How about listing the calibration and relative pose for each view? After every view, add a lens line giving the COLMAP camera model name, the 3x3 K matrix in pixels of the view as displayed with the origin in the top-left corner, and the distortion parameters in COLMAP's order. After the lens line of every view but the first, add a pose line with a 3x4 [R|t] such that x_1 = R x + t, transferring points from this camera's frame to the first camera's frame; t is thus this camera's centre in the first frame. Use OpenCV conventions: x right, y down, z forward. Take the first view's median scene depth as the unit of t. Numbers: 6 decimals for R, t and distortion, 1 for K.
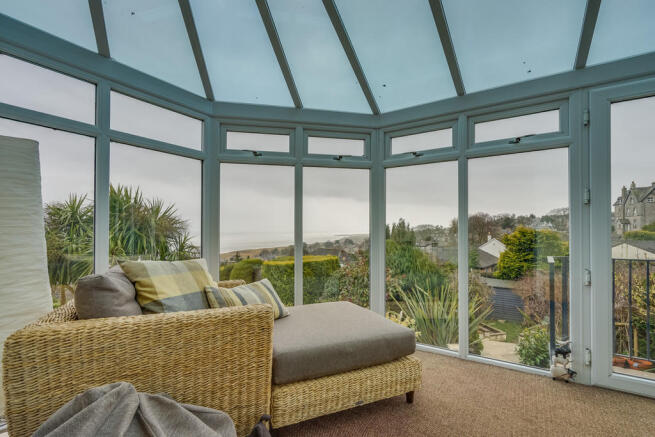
lens RADIAL K [[303.0, 0, 326.6], [0, 303.0, 220.2], [0, 0, 1]] dist [-0.001453, -0.000105]
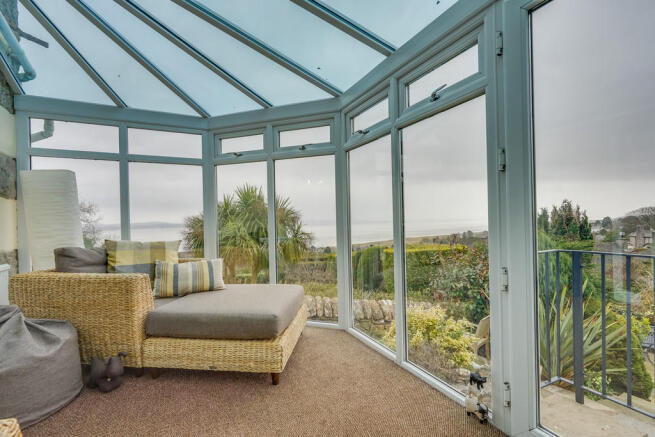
lens RADIAL K [[300.1, 0, 326.5], [0, 300.1, 215.8], [0, 0, 1]] dist [-0.001258, -0.000111]
pose [[0.854016, -0.022341, -0.519767, 0.715778], [0.034570, 0.999306, 0.013848, 0.017607], [0.519097, -0.029795, 0.854196, 0.178053]]
